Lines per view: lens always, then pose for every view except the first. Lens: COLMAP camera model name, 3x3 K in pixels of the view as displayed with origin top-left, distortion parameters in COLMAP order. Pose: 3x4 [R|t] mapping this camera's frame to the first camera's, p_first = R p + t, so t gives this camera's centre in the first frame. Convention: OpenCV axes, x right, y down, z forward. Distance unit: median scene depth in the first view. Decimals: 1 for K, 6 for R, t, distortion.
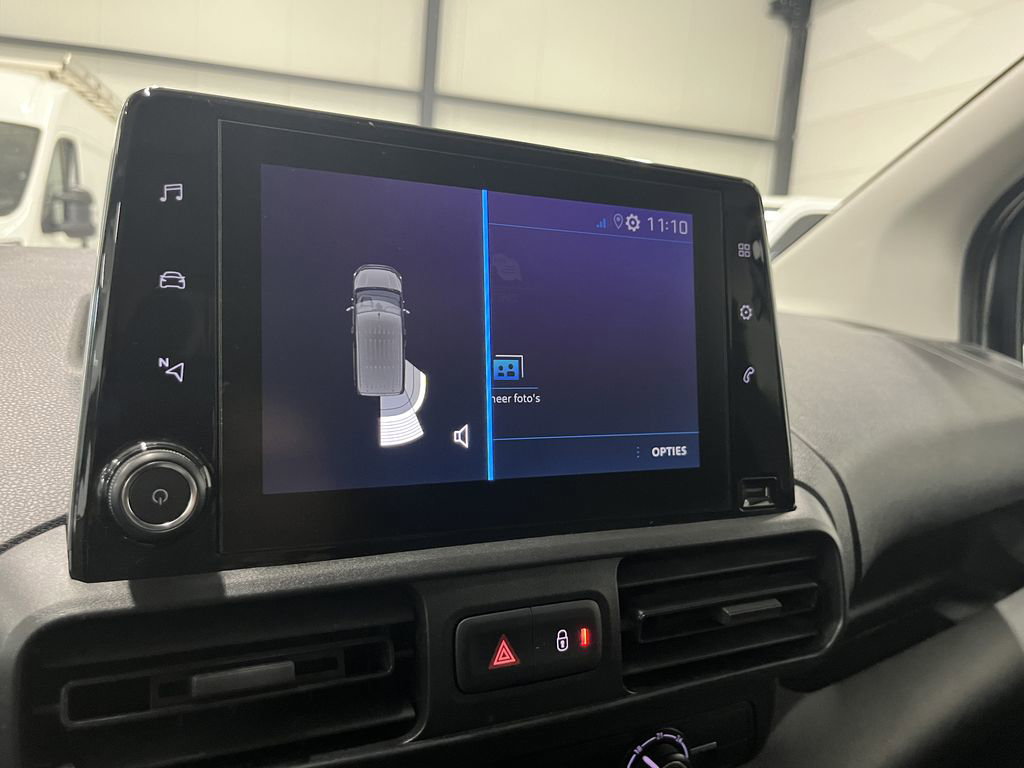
lens RADIAL K [[788.1, 0, 512.0], [0, 788.1, 384.0], [0, 0, 1]] dist [0.078780, -0.113929]
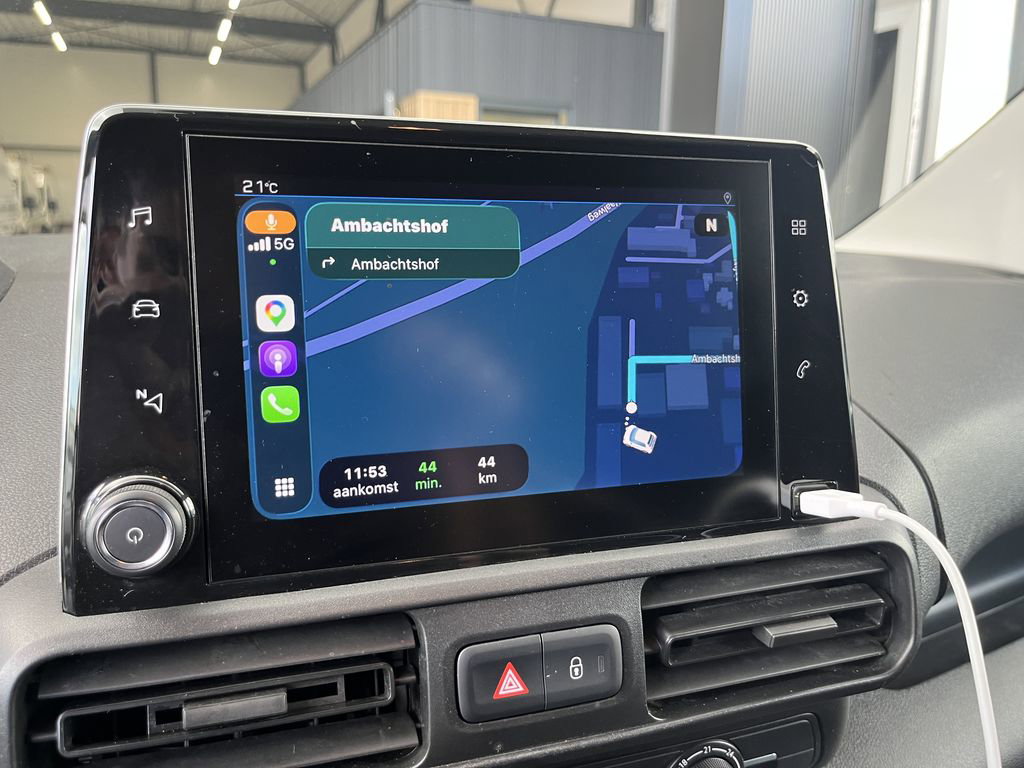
lens RADIAL K [[788.1, 0, 512.0], [0, 788.1, 384.0], [0, 0, 1]] dist [0.078780, -0.113929]
pose [[0.987995, -0.010937, -0.154100, 0.143947], [0.023616, 0.996460, 0.080689, -0.094657], [0.152672, -0.083360, 0.984755, 0.093062]]
